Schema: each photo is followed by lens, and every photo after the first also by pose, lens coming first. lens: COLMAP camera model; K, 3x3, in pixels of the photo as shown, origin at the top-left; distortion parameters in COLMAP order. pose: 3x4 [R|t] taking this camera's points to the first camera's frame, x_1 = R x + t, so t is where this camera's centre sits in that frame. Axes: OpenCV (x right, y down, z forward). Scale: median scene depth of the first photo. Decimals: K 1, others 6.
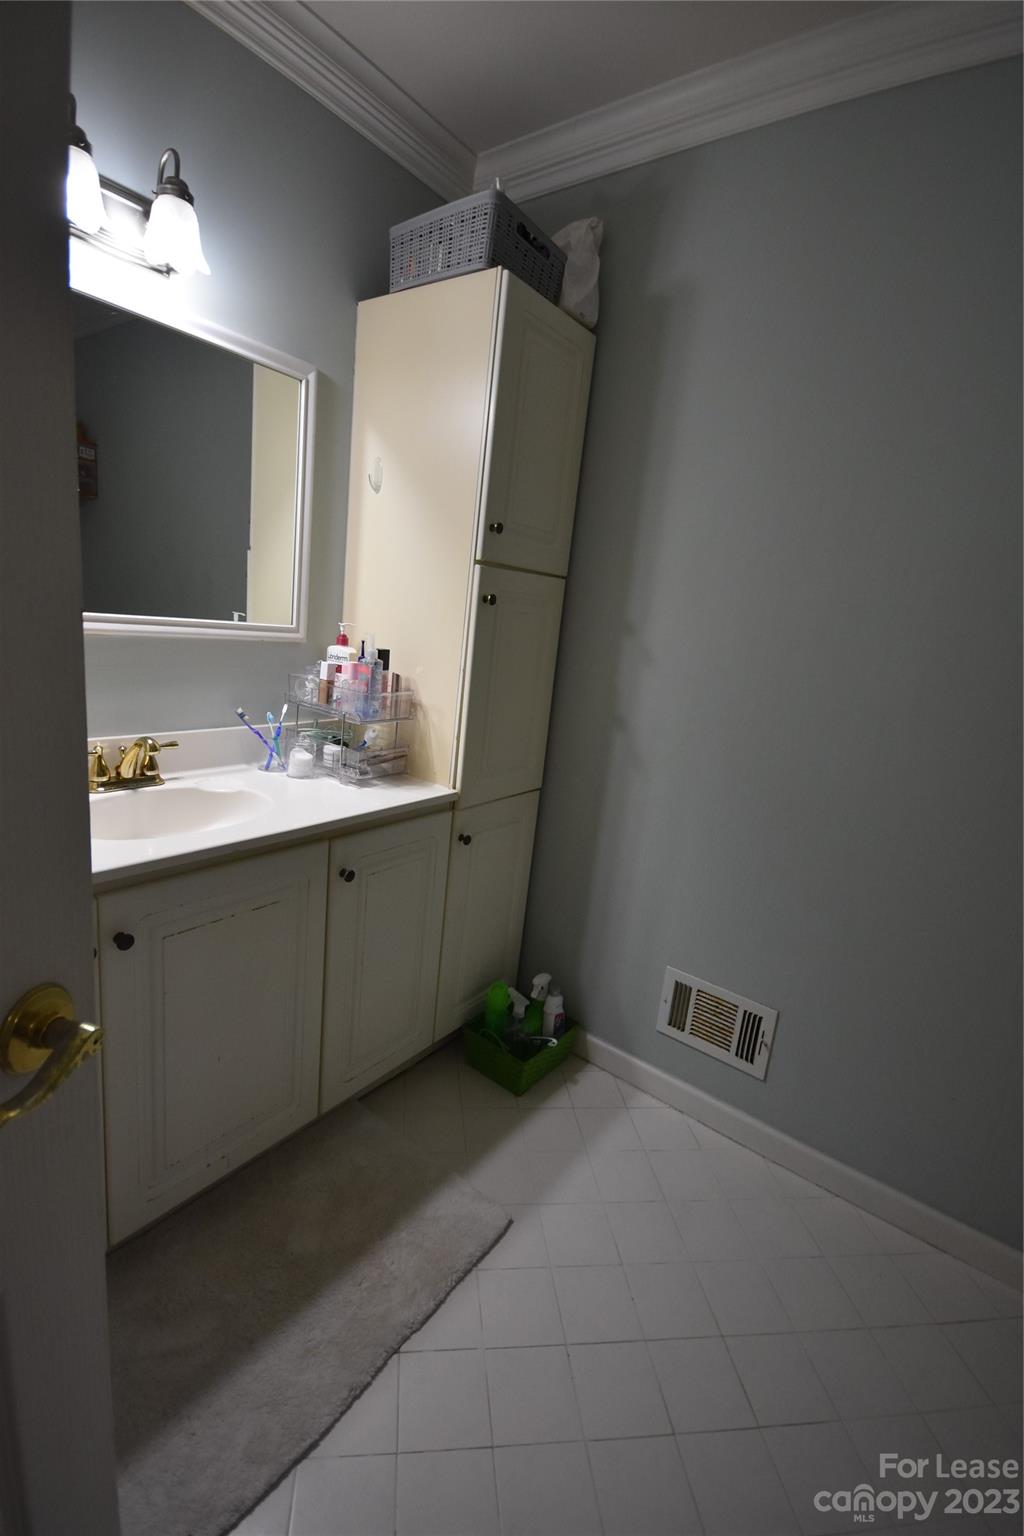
lens RADIAL K [[708.9, 0, 489.3], [0, 708.9, 770.9], [0, 0, 1]] dist [-0.001301, 0.000209]
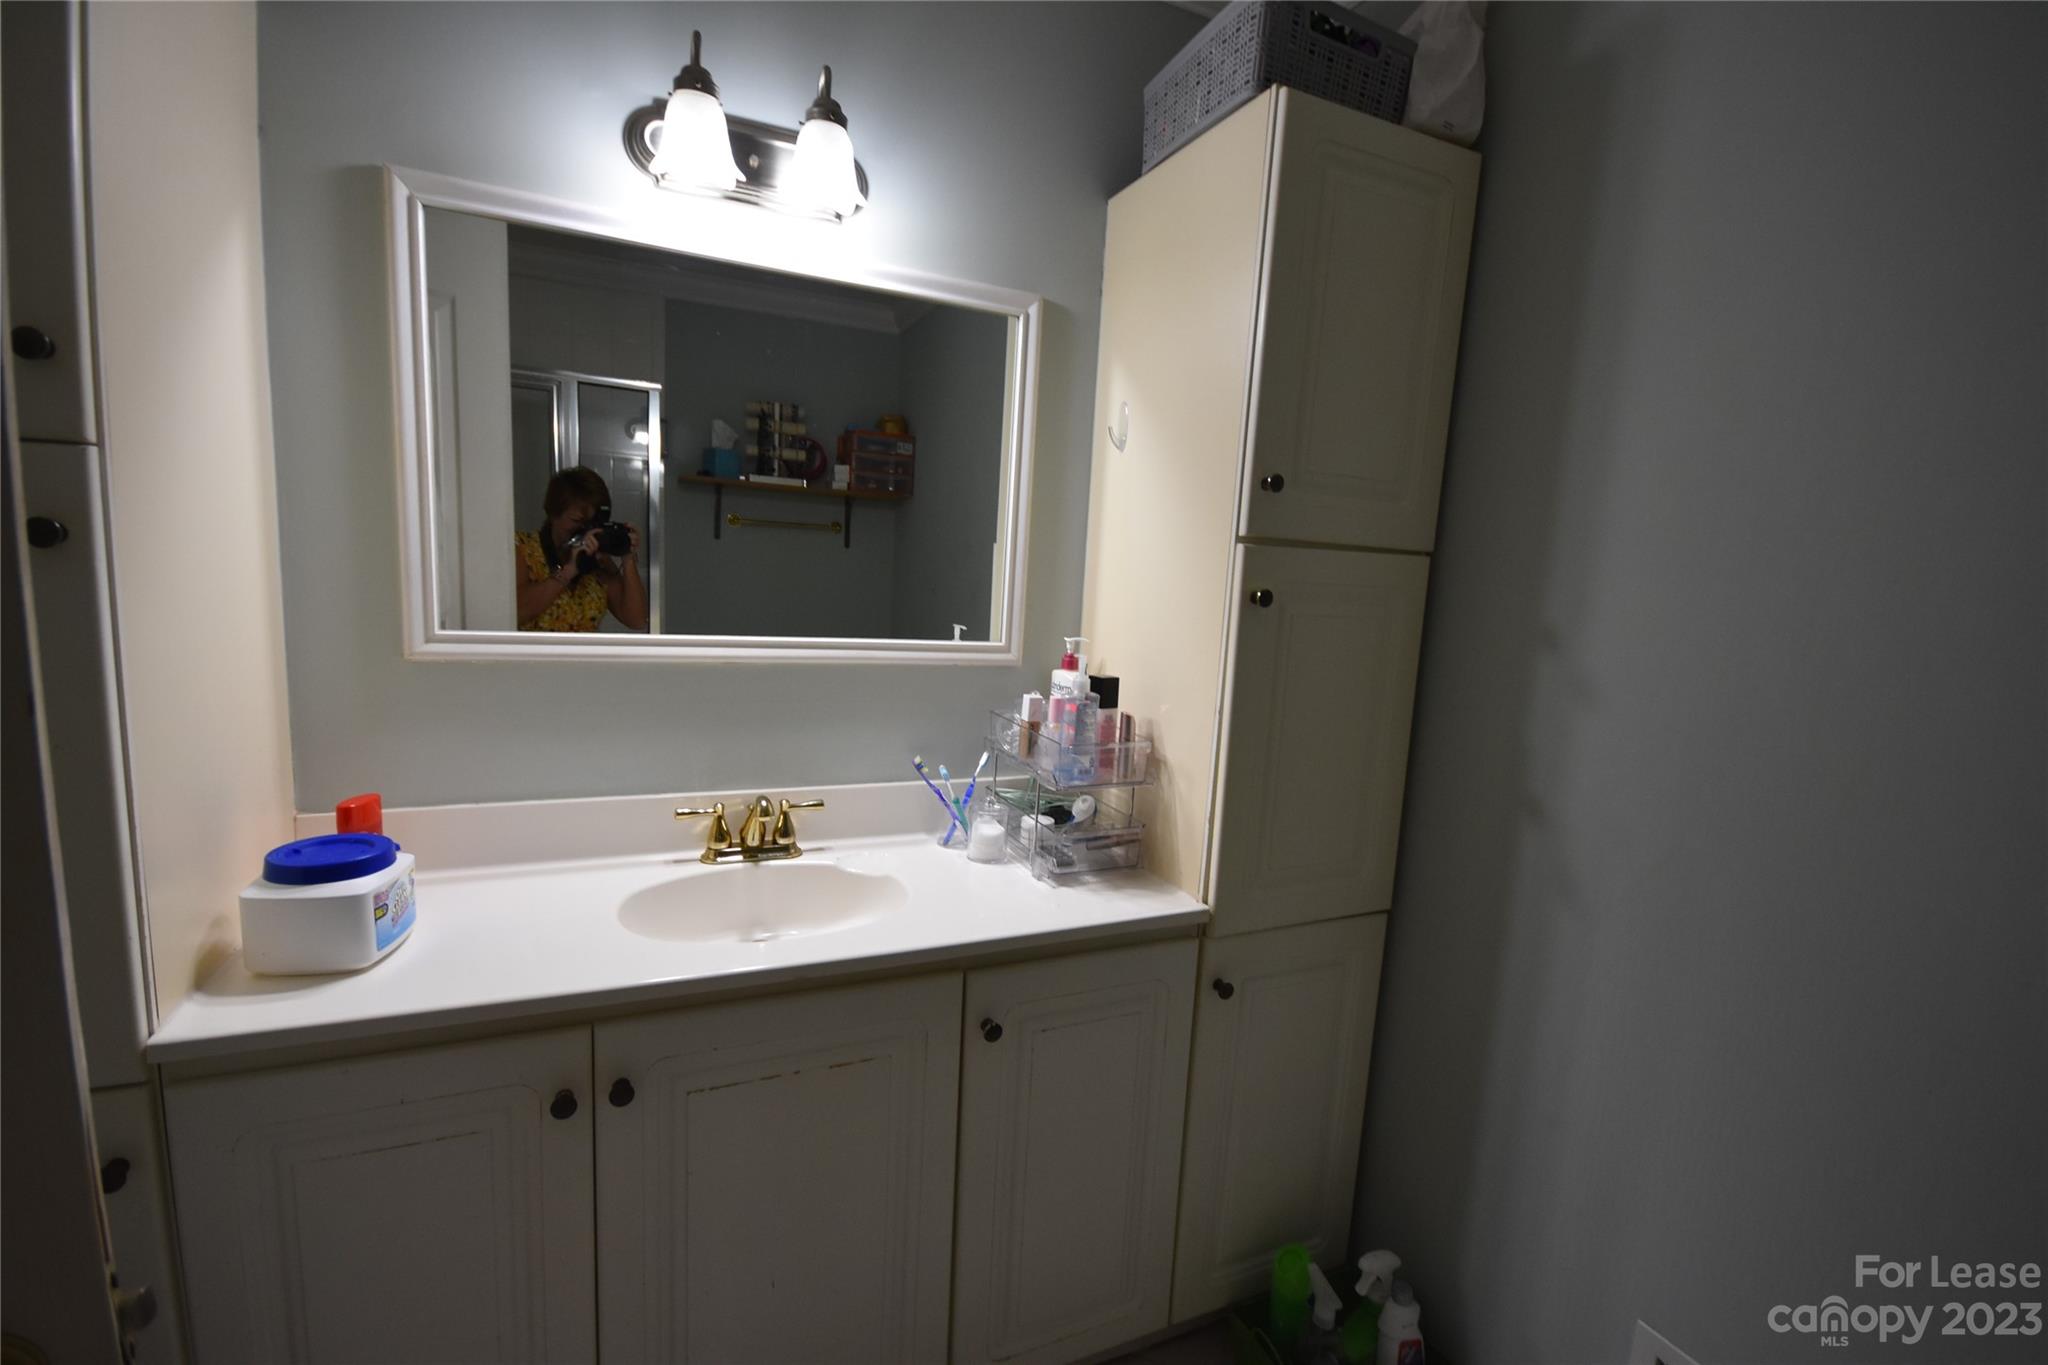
lens RADIAL K [[887.8, 0, 1031.7], [0, 887.8, 691.6], [0, 0, 1]] dist [-0.000258, -0.006518]
pose [[0.878903, 0.010200, -0.476891, 0.184054], [-0.069443, 0.991856, -0.106769, -0.064221], [0.471918, 0.126956, 0.872454, 0.241371]]
